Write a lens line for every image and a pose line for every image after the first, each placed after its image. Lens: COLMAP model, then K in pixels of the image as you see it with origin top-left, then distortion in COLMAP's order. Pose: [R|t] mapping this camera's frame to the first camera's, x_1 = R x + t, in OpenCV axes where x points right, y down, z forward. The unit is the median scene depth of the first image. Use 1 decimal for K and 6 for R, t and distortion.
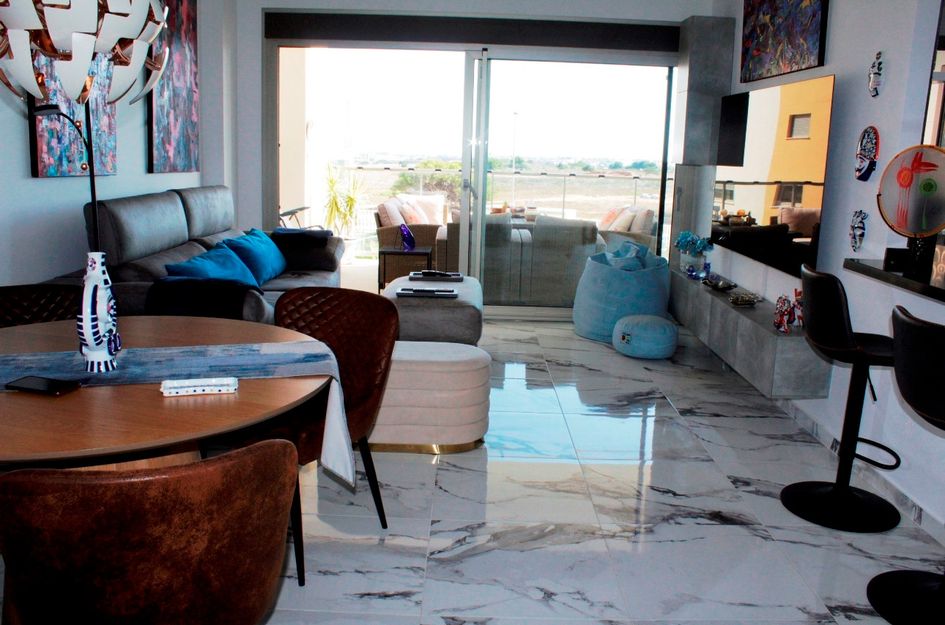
lens RADIAL K [[783.7, 0, 470.8], [0, 783.7, 312.9], [0, 0, 1]] dist [-0.067755, 0.009883]
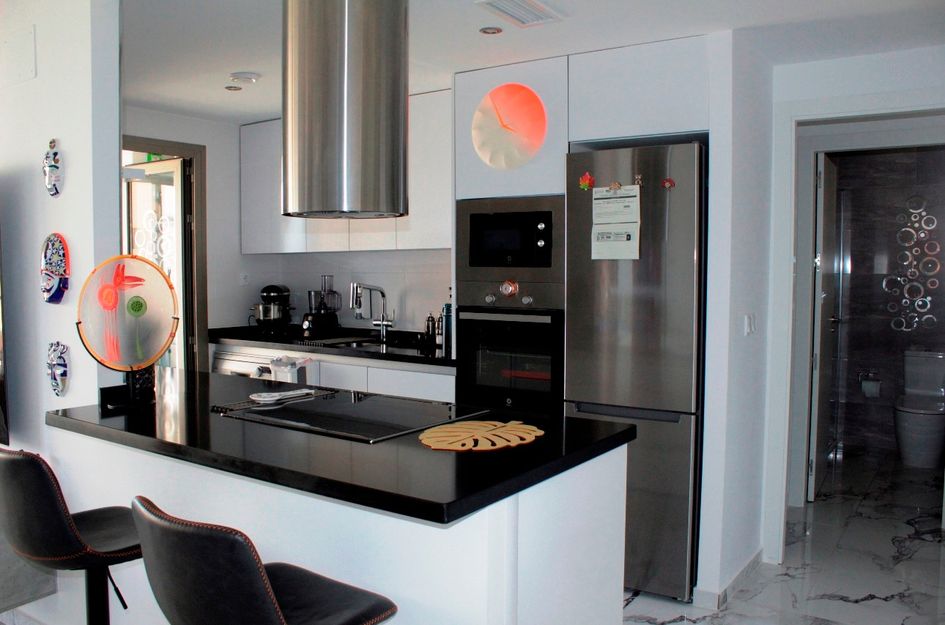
lens RADIAL K [[783.7, 0, 472.6], [0, 783.7, 314.5], [0, 0, 1]] dist [-0.067755, 0.009883]
pose [[0.567531, -0.081830, 0.819276, 0.124760], [0.185486, 0.982177, -0.030390, -0.064255], [-0.802187, 0.169211, 0.572594, 0.242013]]
